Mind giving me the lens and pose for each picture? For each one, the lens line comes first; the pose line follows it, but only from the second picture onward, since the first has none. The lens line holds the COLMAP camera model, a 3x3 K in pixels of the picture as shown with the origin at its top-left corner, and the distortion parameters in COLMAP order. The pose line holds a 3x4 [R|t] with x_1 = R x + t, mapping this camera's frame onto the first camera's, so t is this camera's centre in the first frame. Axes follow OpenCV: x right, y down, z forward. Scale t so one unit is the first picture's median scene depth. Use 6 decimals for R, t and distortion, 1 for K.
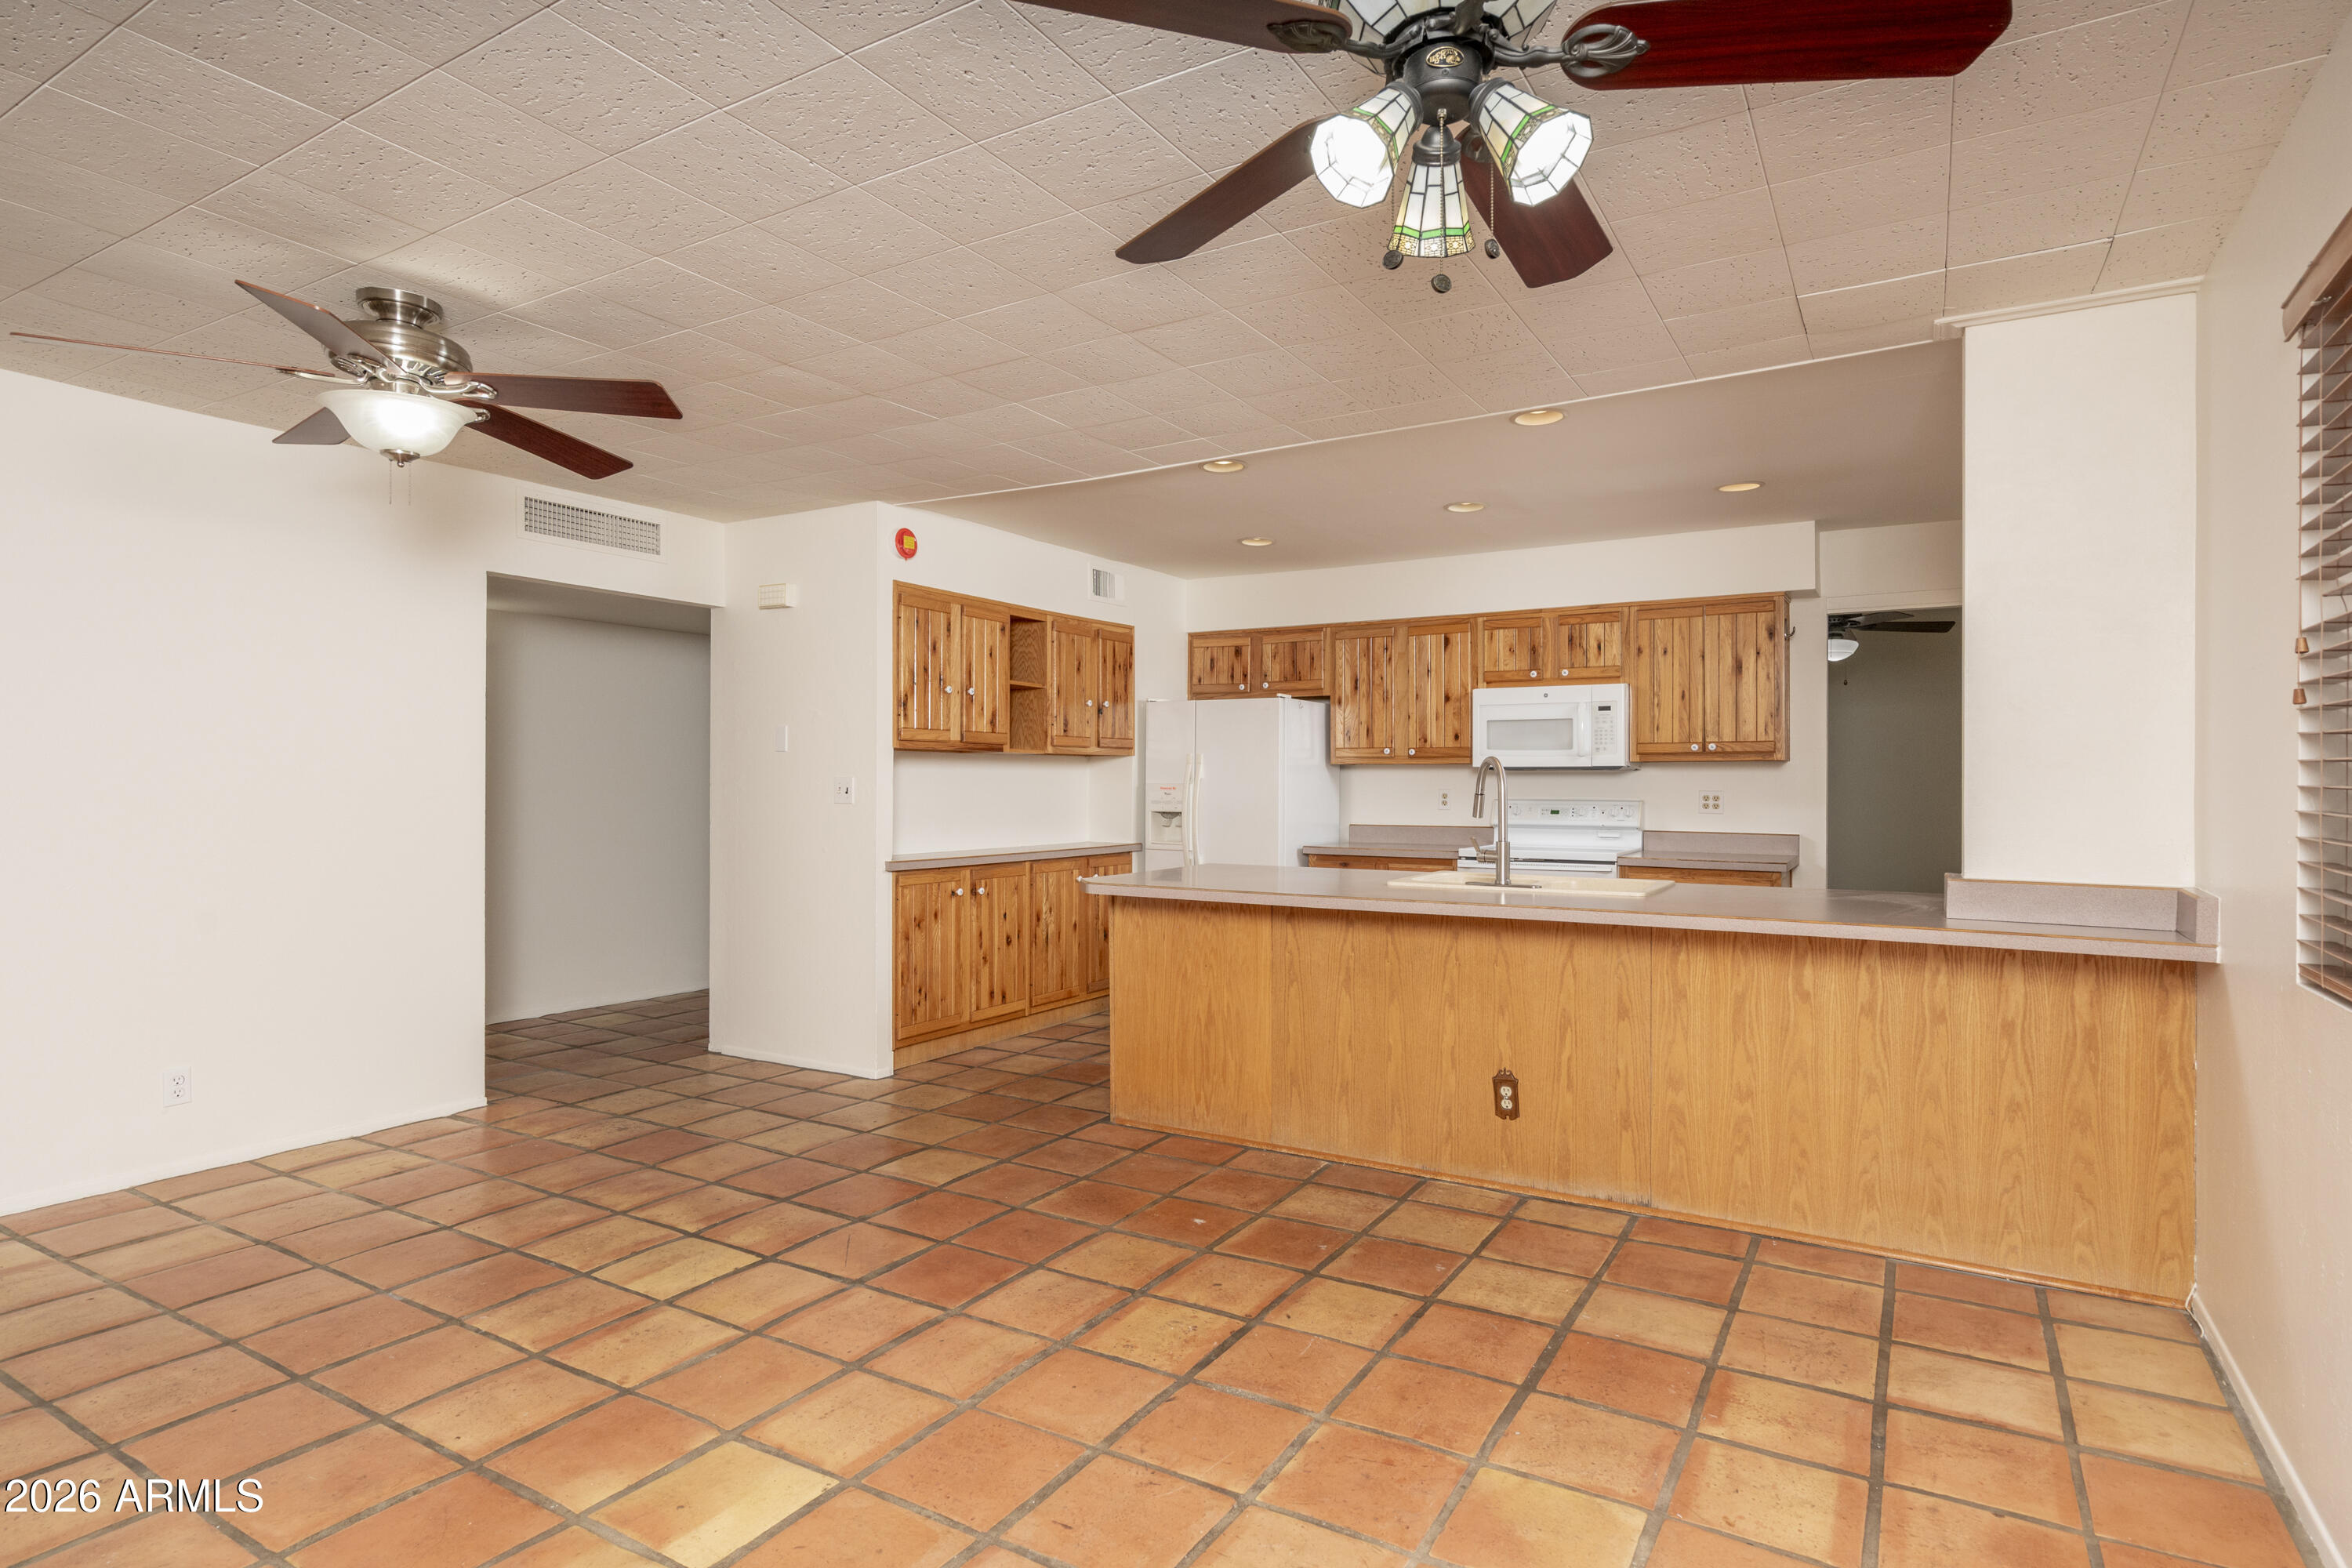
lens RADIAL K [[1189.2, 0, 1216.6], [0, 1189.2, 775.8], [0, 0, 1]] dist [-0.009440, 0.005727]
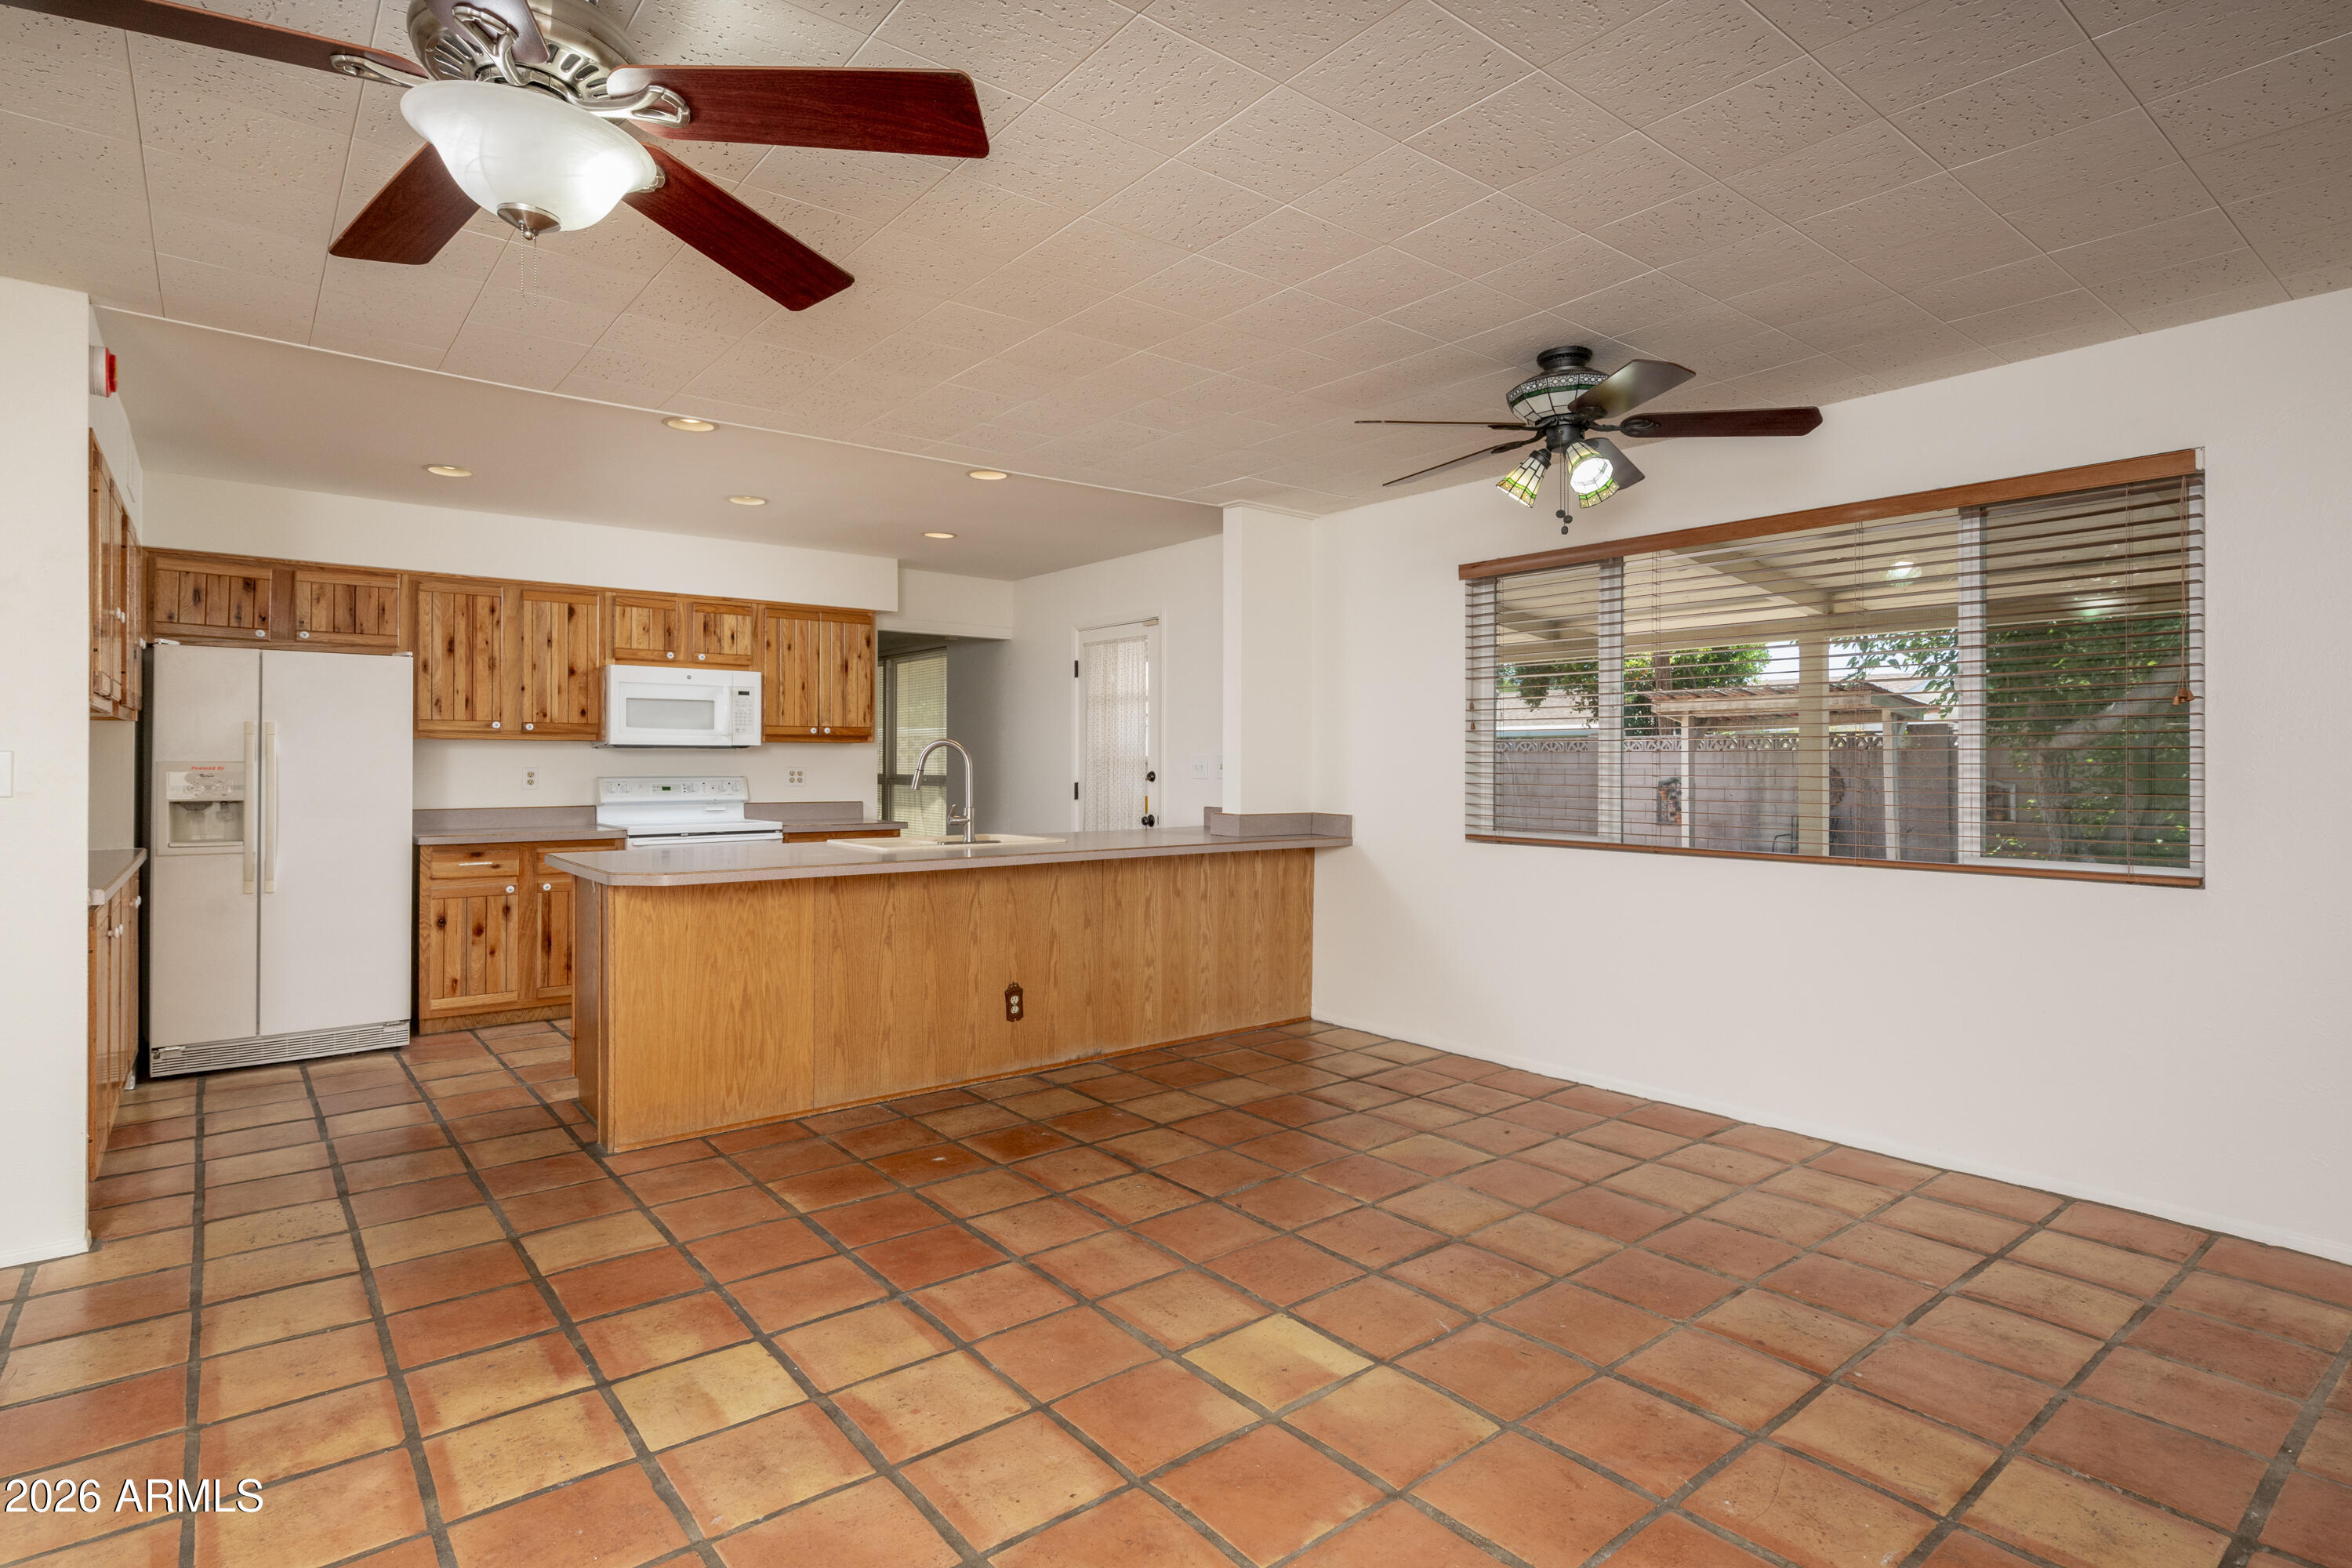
lens RADIAL K [[1189.2, 0, 1152.7], [0, 1189.2, 761.2], [0, 0, 1]] dist [-0.009440, 0.005727]
pose [[0.373568, -0.001216, 0.927602, -0.625567], [-0.003963, 0.999988, 0.002907, 0.001952], [-0.927594, -0.004762, 0.373559, 0.266312]]
